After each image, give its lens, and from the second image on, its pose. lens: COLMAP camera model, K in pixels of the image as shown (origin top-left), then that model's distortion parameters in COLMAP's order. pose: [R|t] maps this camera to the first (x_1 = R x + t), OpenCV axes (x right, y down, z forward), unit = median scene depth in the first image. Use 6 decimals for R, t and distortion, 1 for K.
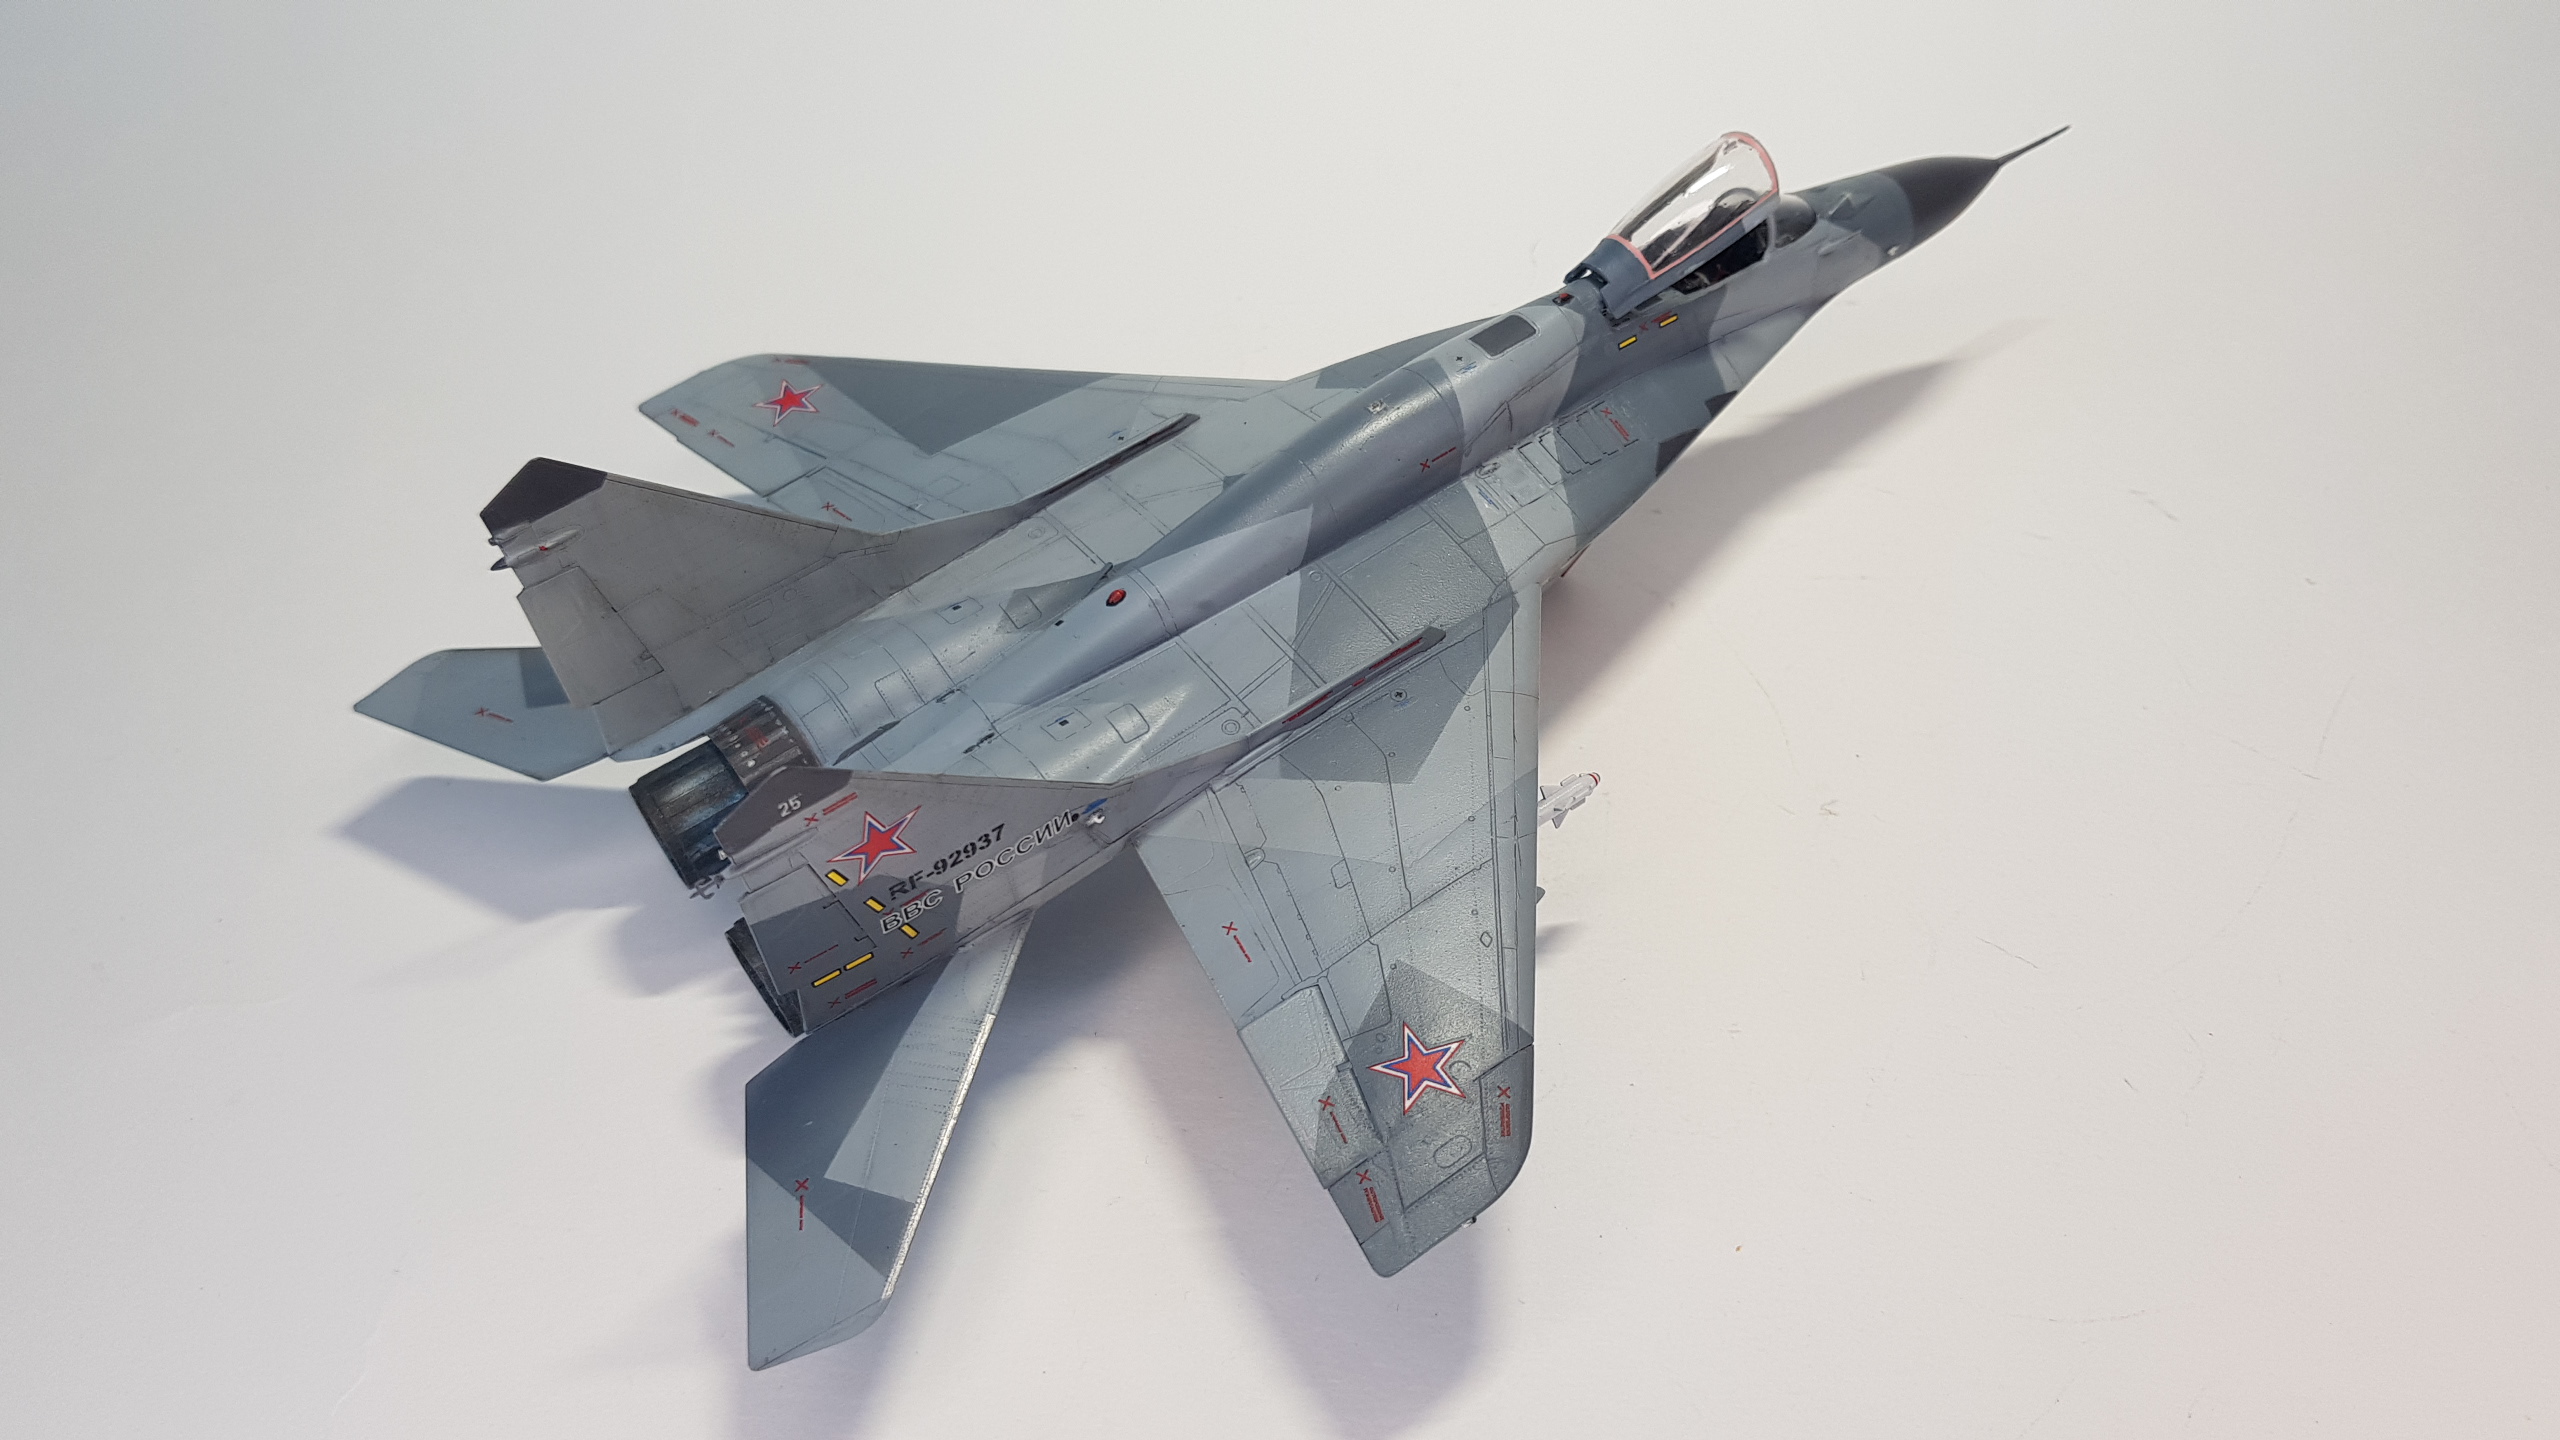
lens RADIAL K [[2105.7, 0, 1300.9], [0, 2105.7, 719.9], [0, 0, 1]] dist [0.036511, -0.155257]
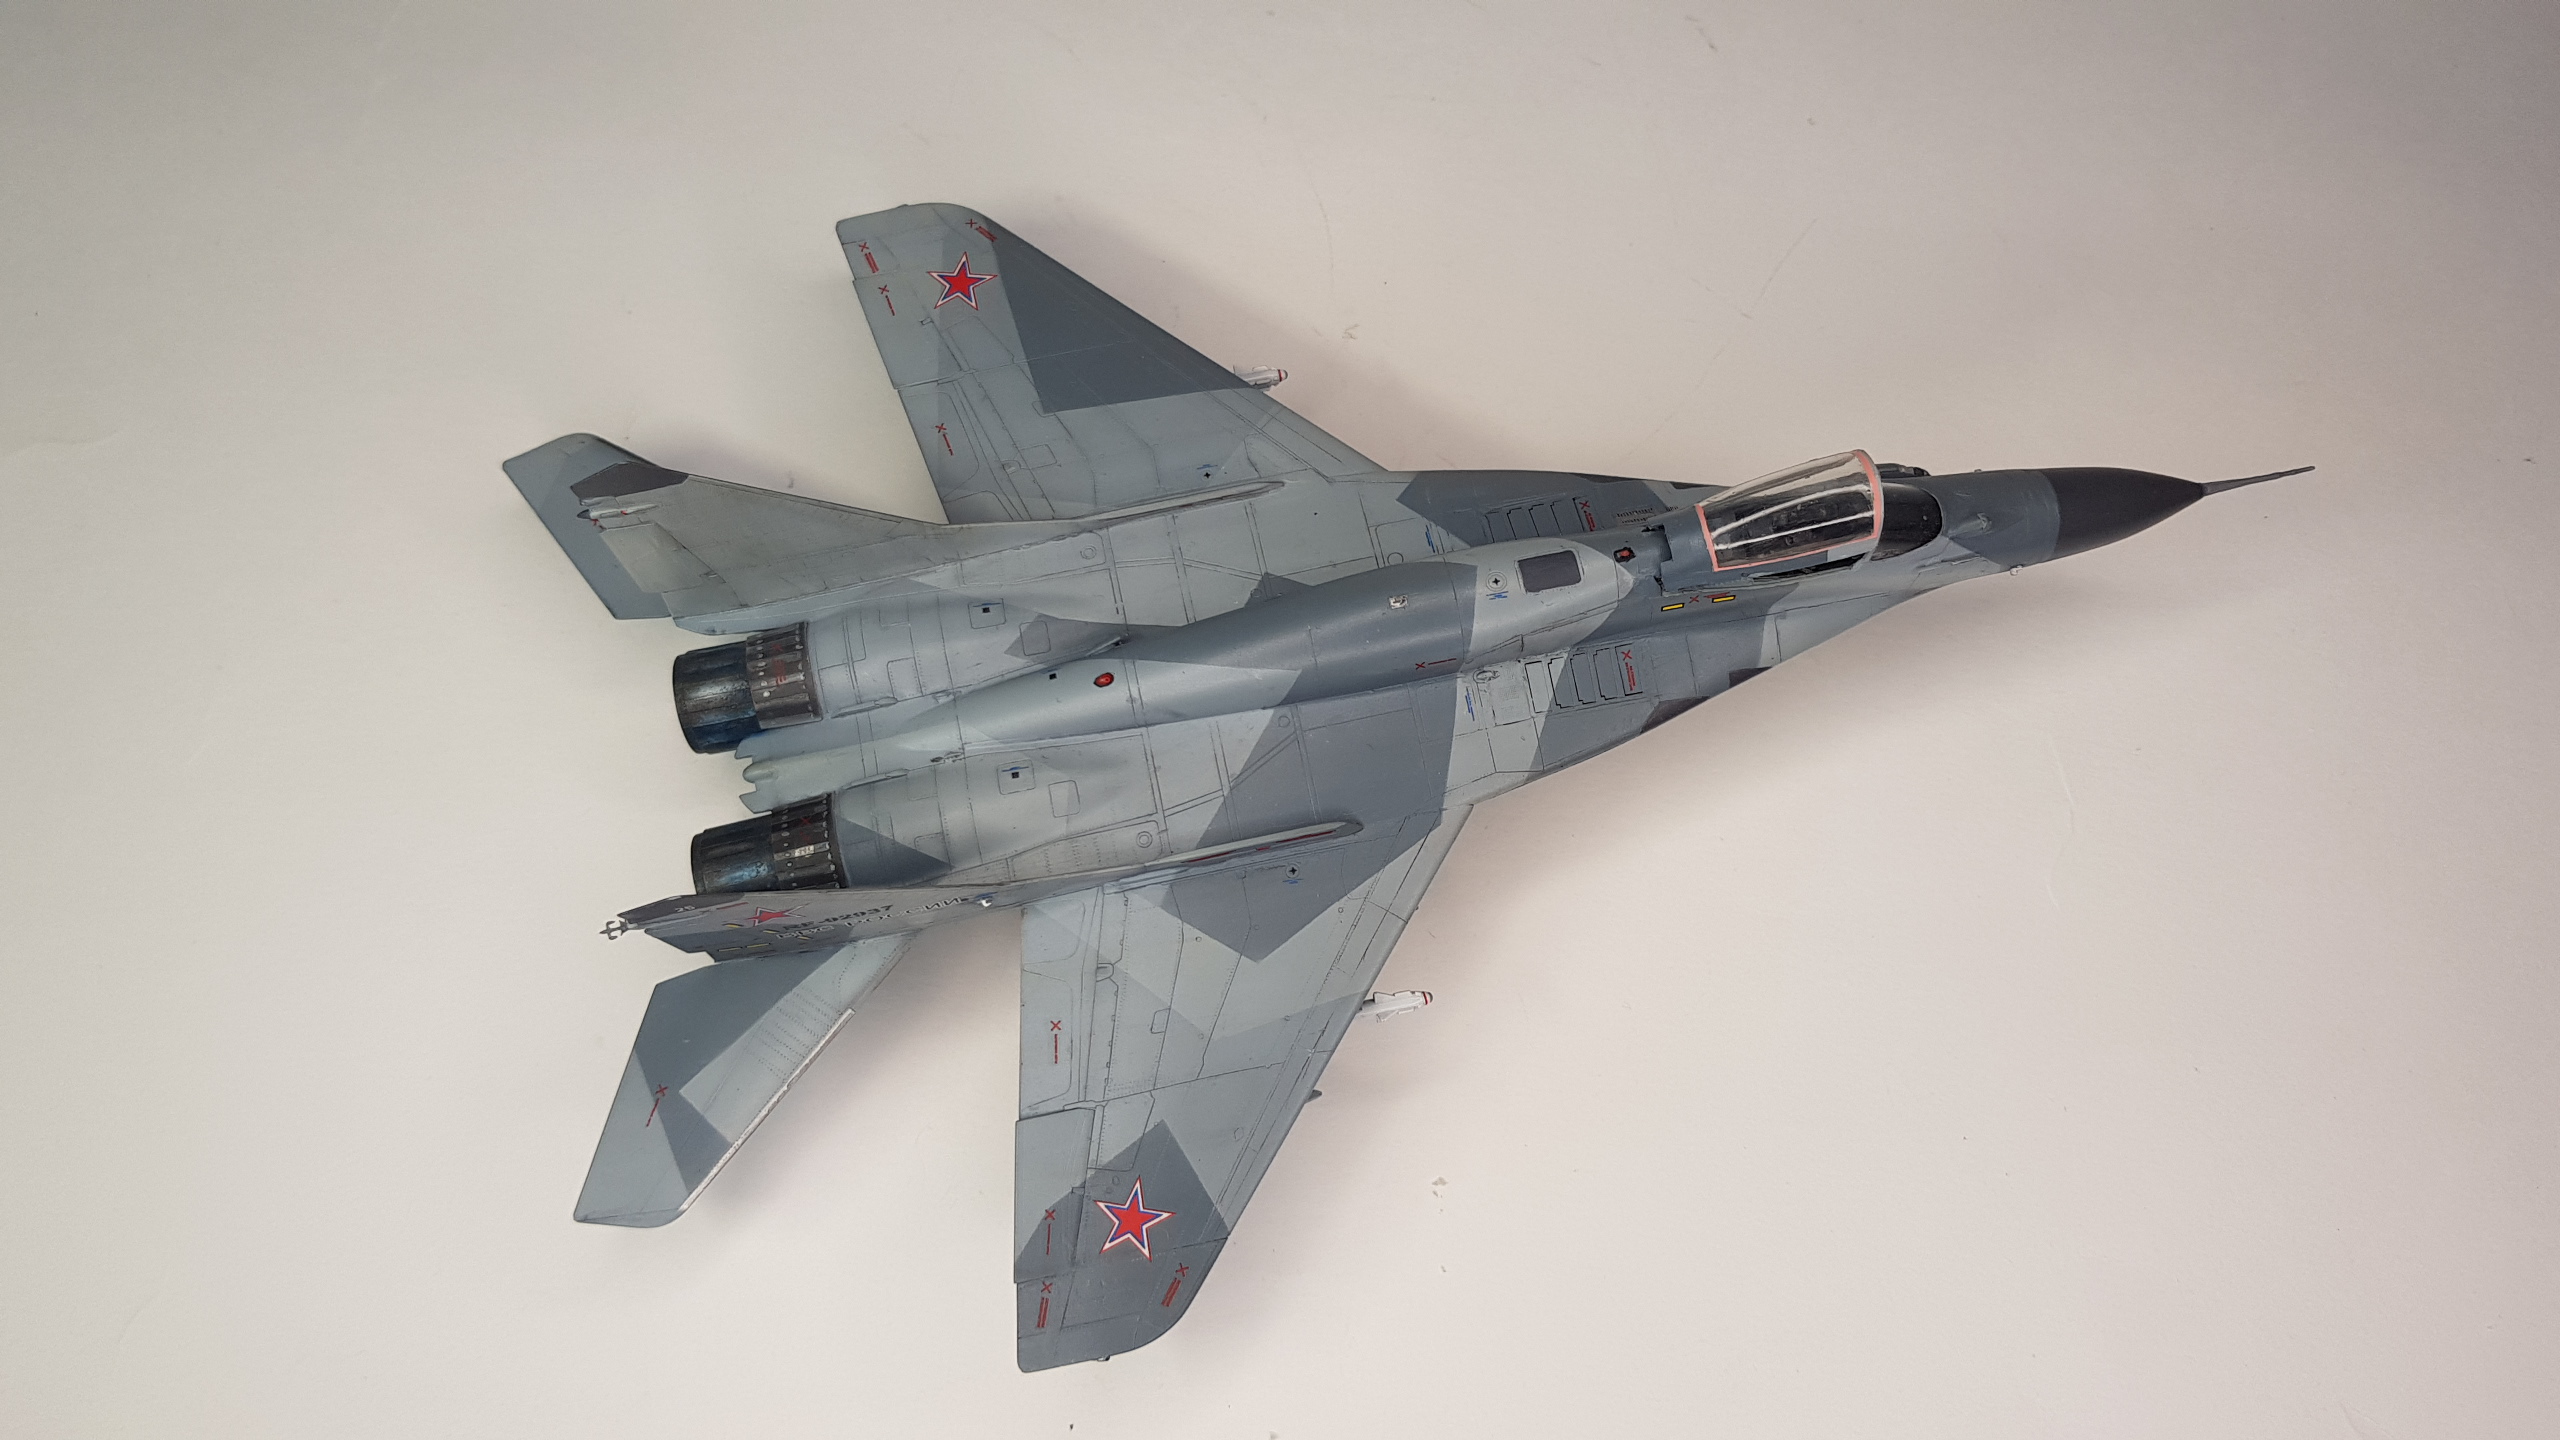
lens RADIAL K [[2105.7, 0, 1283.3], [0, 2105.7, 735.7], [0, 0, 1]] dist [0.036511, -0.155257]
pose [[0.903884, 0.417739, -0.092125, 0.113515], [-0.347479, 0.842596, 0.411449, -0.525942], [0.249503, -0.339891, 0.906765, 0.000625]]
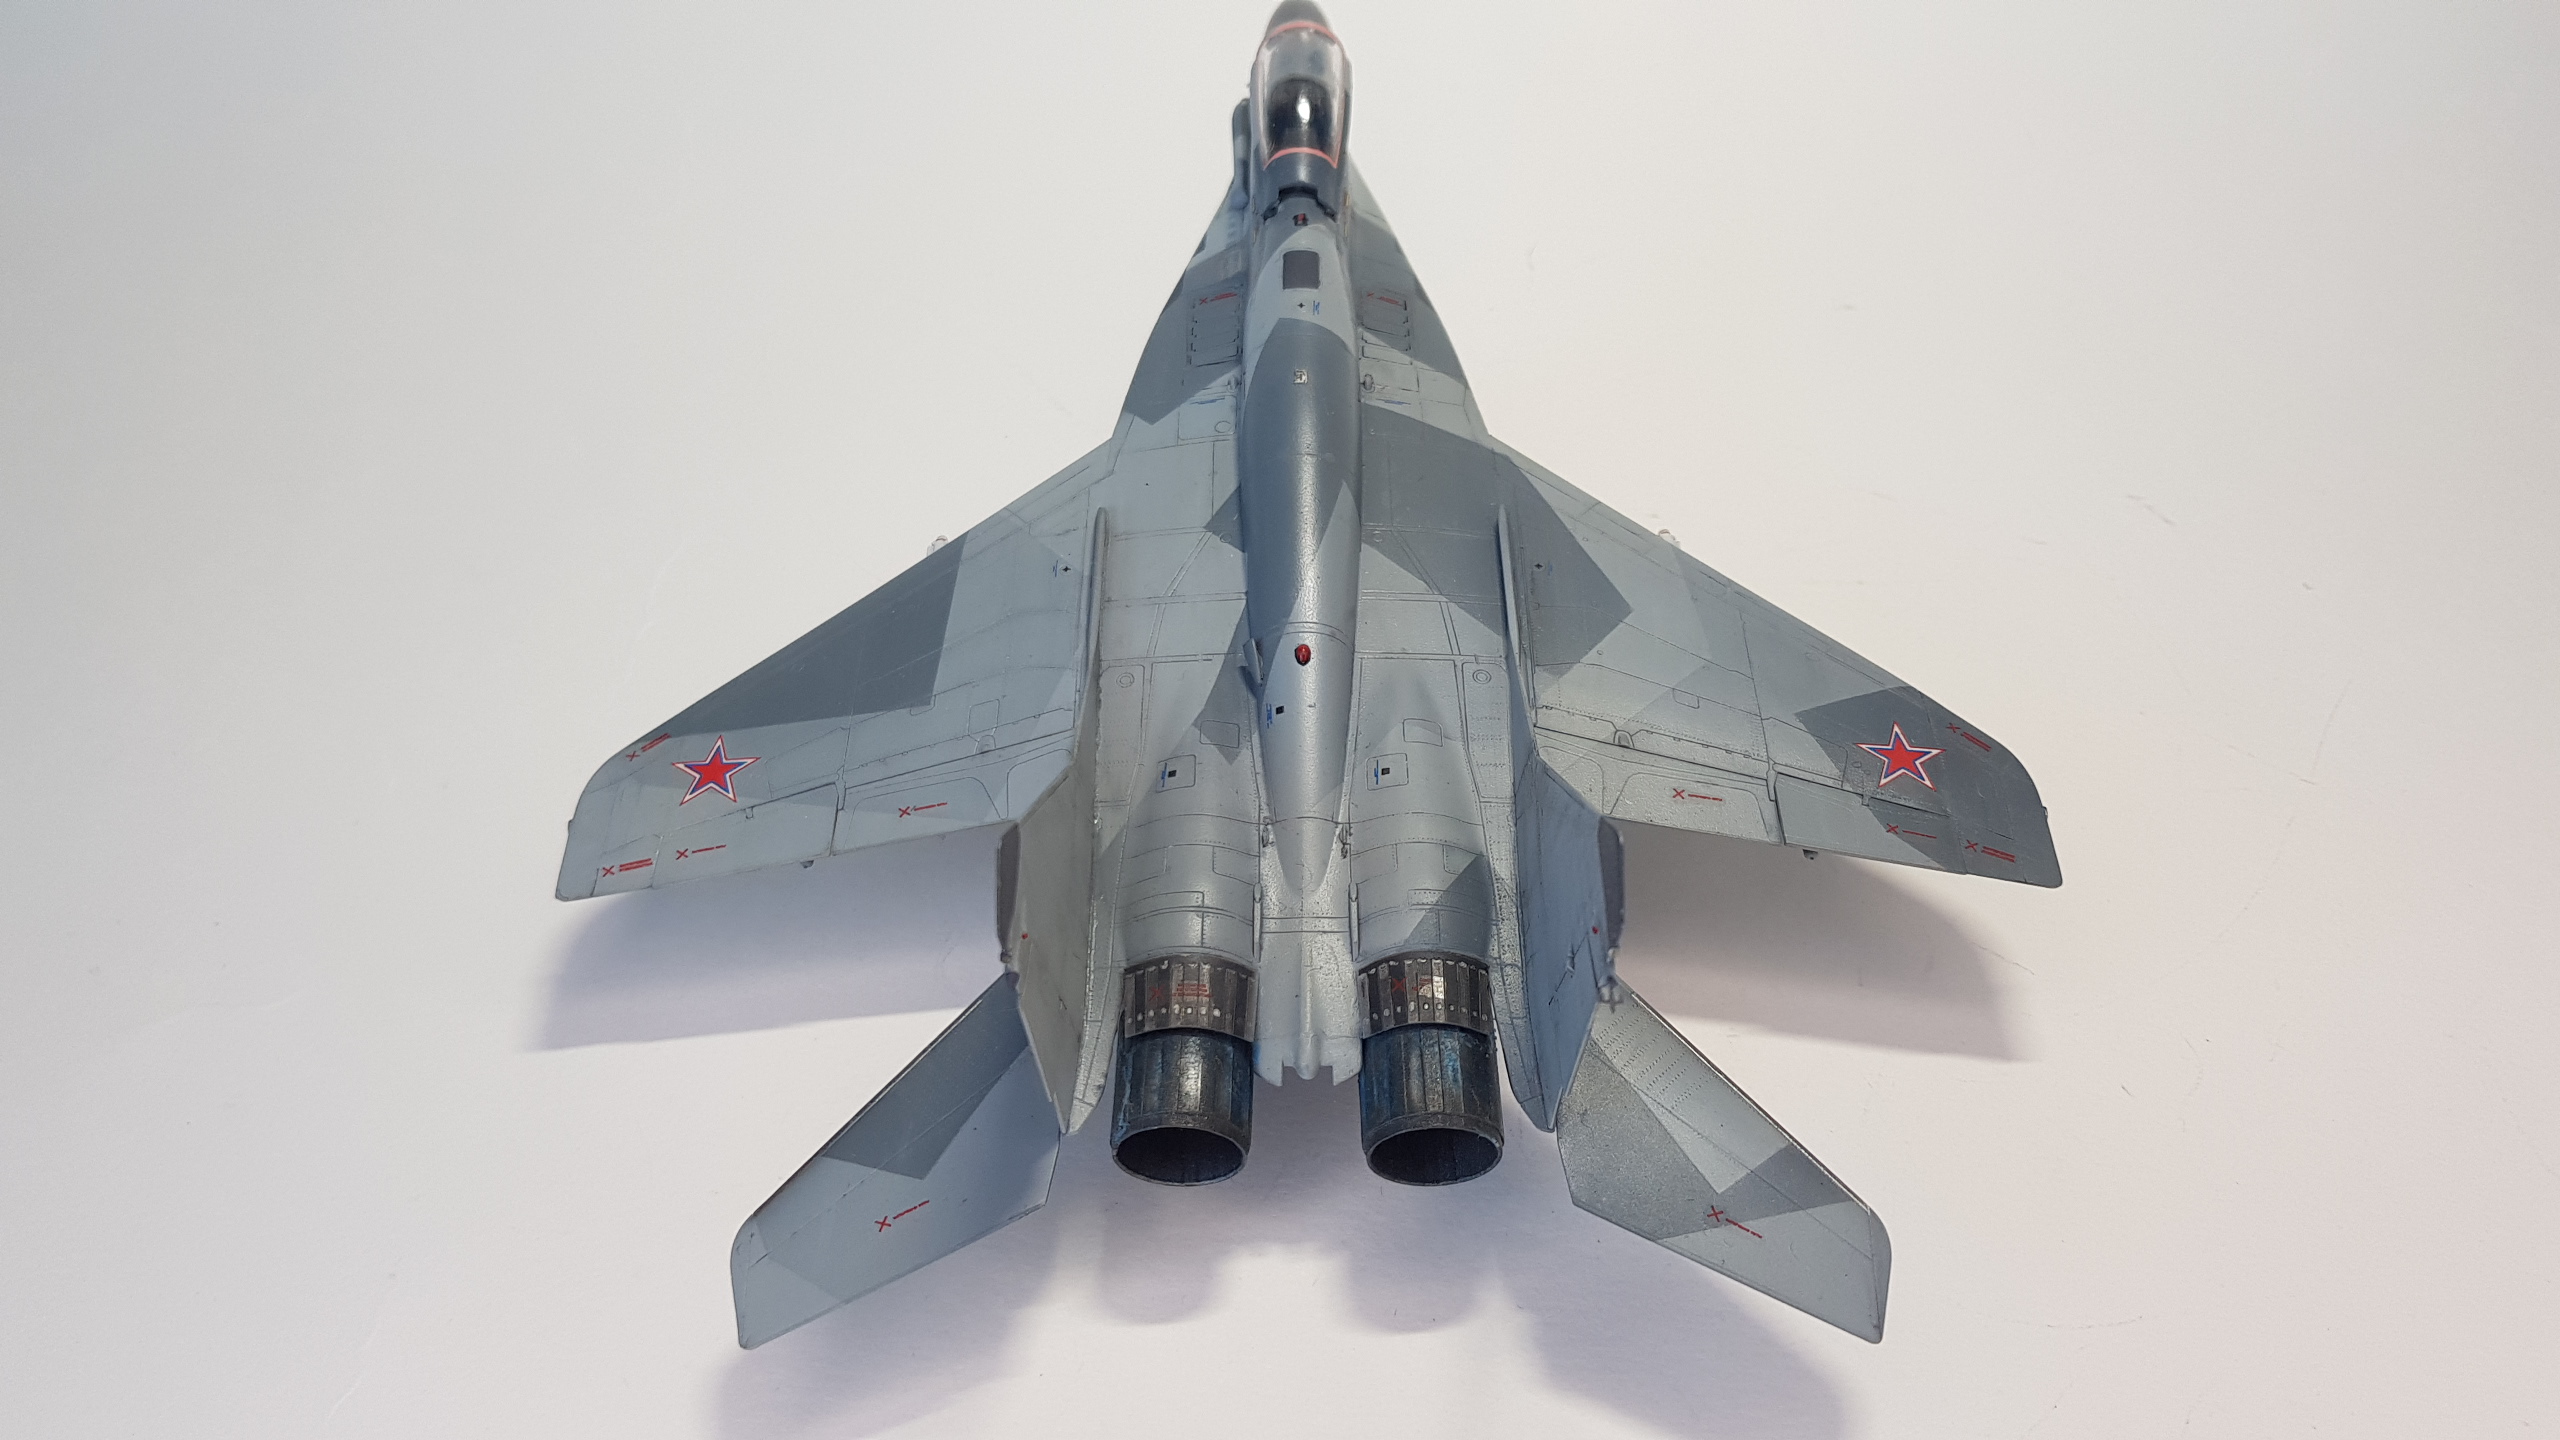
lens RADIAL K [[2105.7, 0, 1290.2], [0, 2105.7, 698.0], [0, 0, 1]] dist [0.036511, -0.155257]
pose [[0.599819, -0.581364, 0.549757, -0.638799], [0.589354, 0.785725, 0.187878, -0.228701], [-0.541183, 0.211309, 0.813922, 0.214317]]
